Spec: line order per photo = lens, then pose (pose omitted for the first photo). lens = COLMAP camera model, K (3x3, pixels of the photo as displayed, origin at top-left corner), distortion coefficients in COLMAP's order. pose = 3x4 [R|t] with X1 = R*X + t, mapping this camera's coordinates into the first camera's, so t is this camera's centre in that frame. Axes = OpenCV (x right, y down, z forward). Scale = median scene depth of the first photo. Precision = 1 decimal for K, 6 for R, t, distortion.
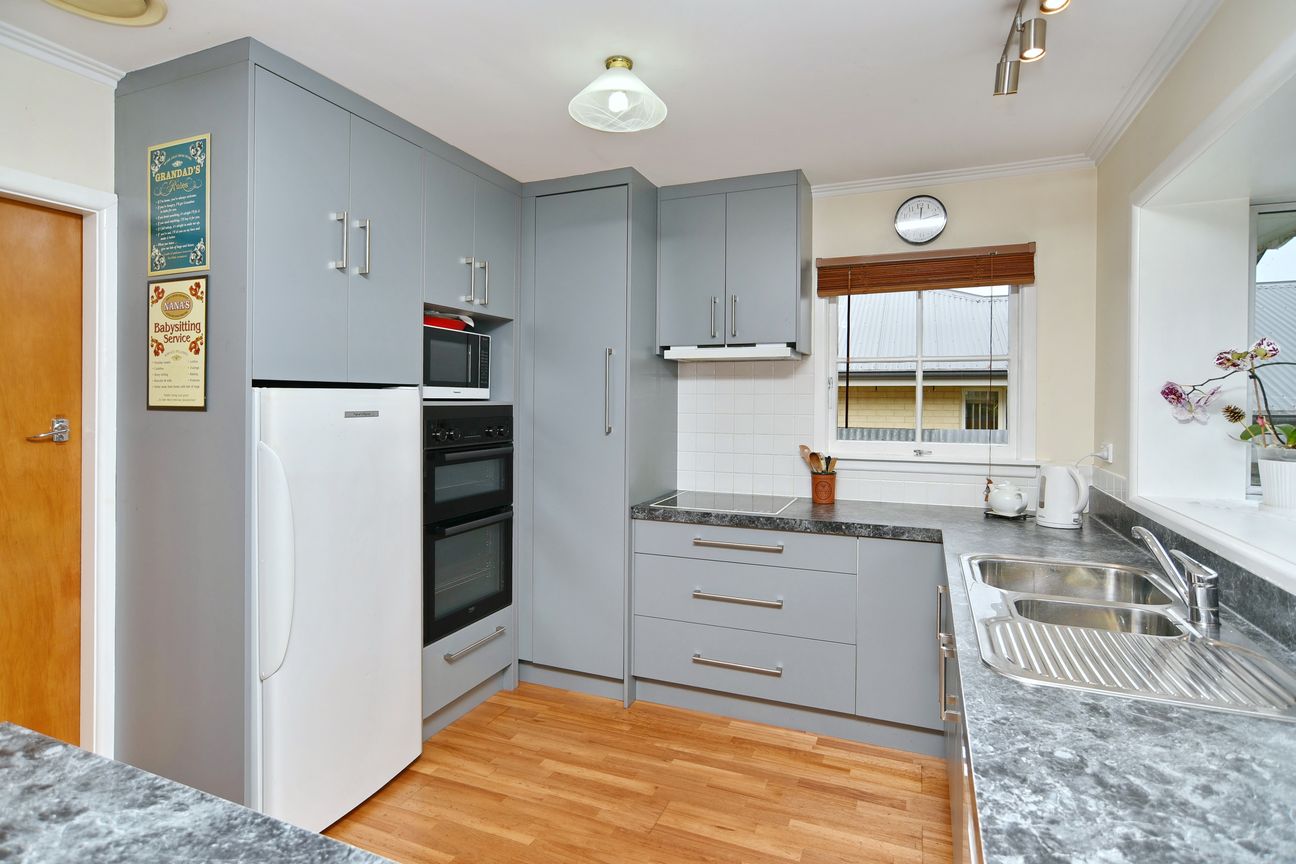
lens RADIAL K [[664.4, 0, 650.7], [0, 664.4, 401.3], [0, 0, 1]] dist [-0.013634, 0.006111]
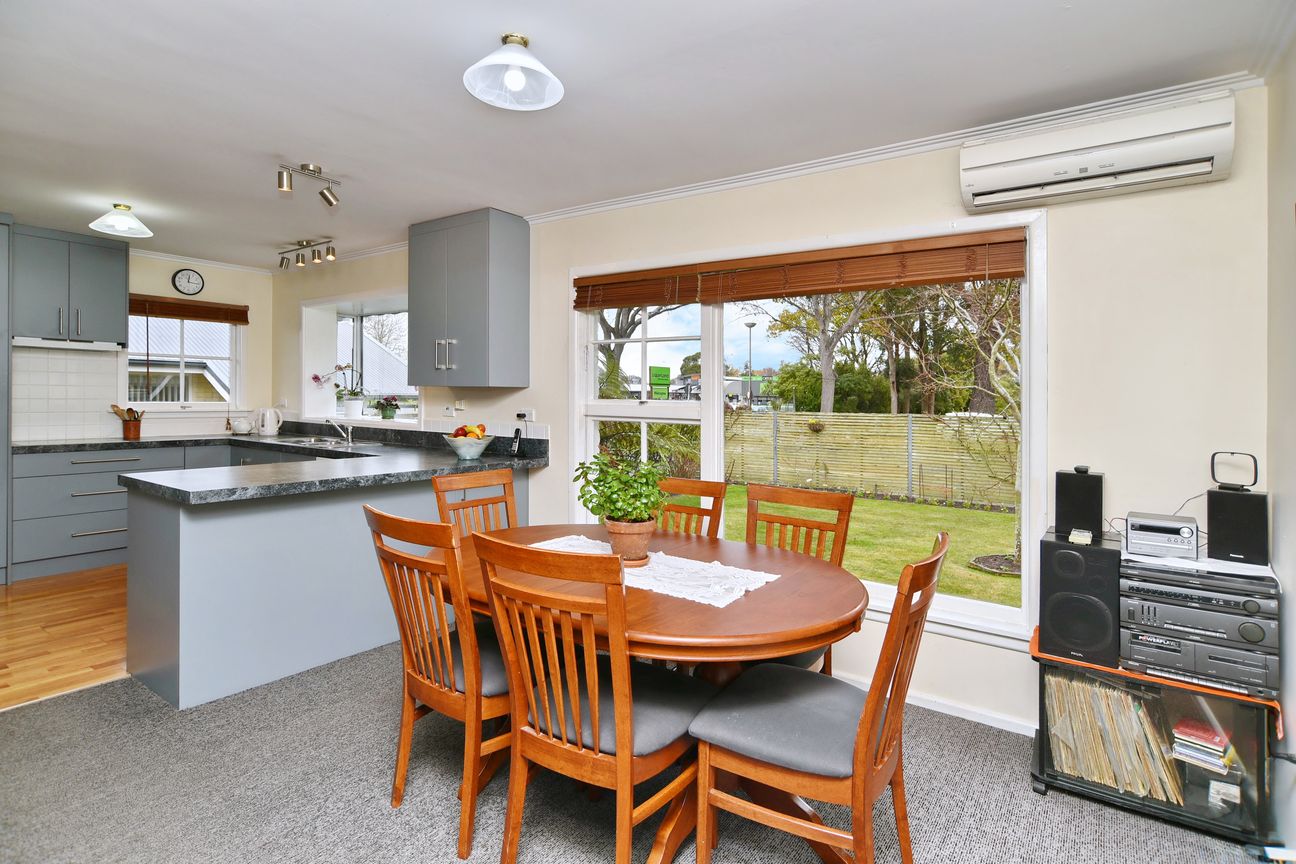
lens RADIAL K [[664.4, 0, 670.3], [0, 664.4, 400.8], [0, 0, 1]] dist [-0.013634, 0.006111]
pose [[0.197296, -0.005320, 0.980330, -1.182407], [-0.009661, 0.999926, 0.007370, 0.033994], [-0.980296, -0.010925, 0.197230, -0.715212]]
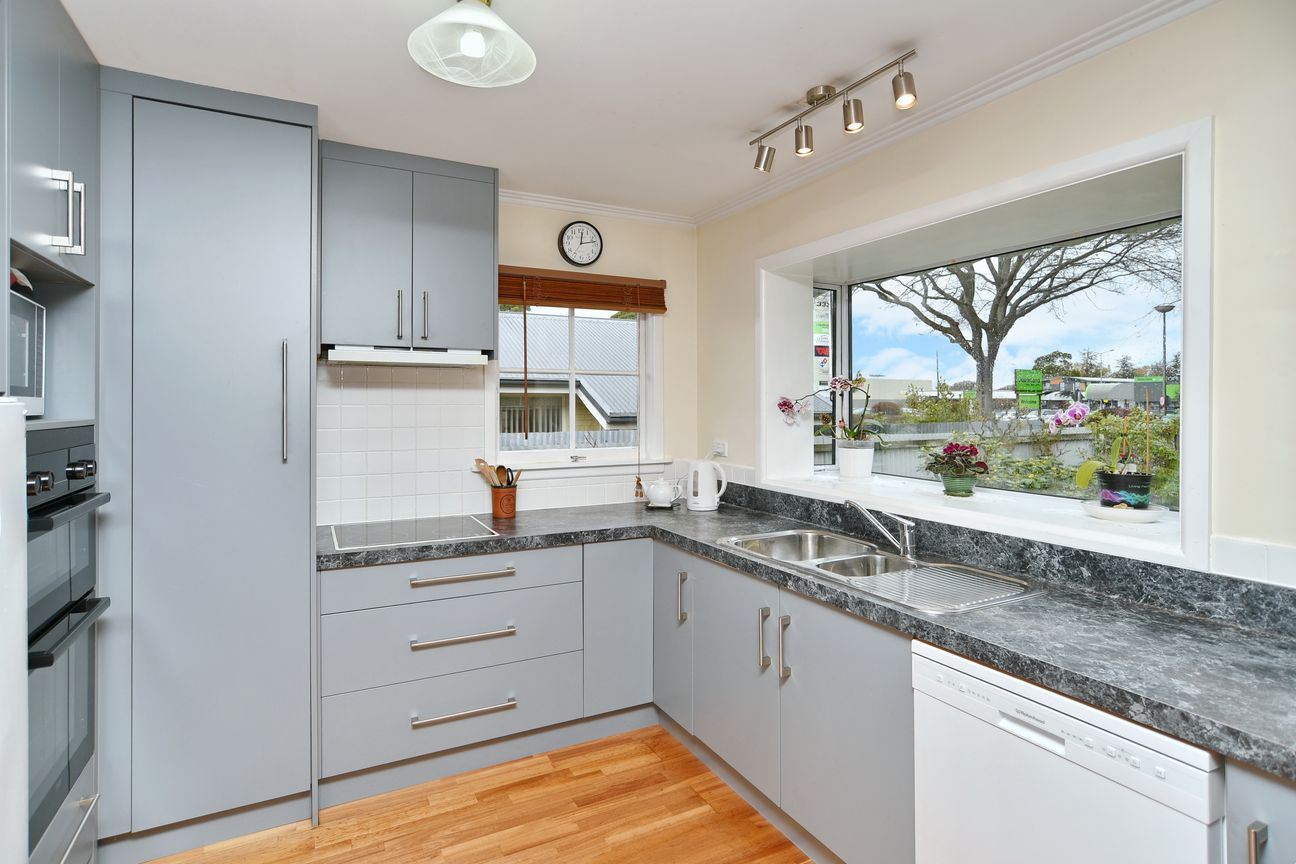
lens RADIAL K [[664.4, 0, 643.5], [0, 664.4, 401.5], [0, 0, 1]] dist [-0.013634, 0.006111]
pose [[0.638789, -0.000122, 0.769382, -0.375944], [0.004436, 0.999984, -0.003525, -0.011915], [-0.769369, 0.005665, 0.638779, 0.237530]]
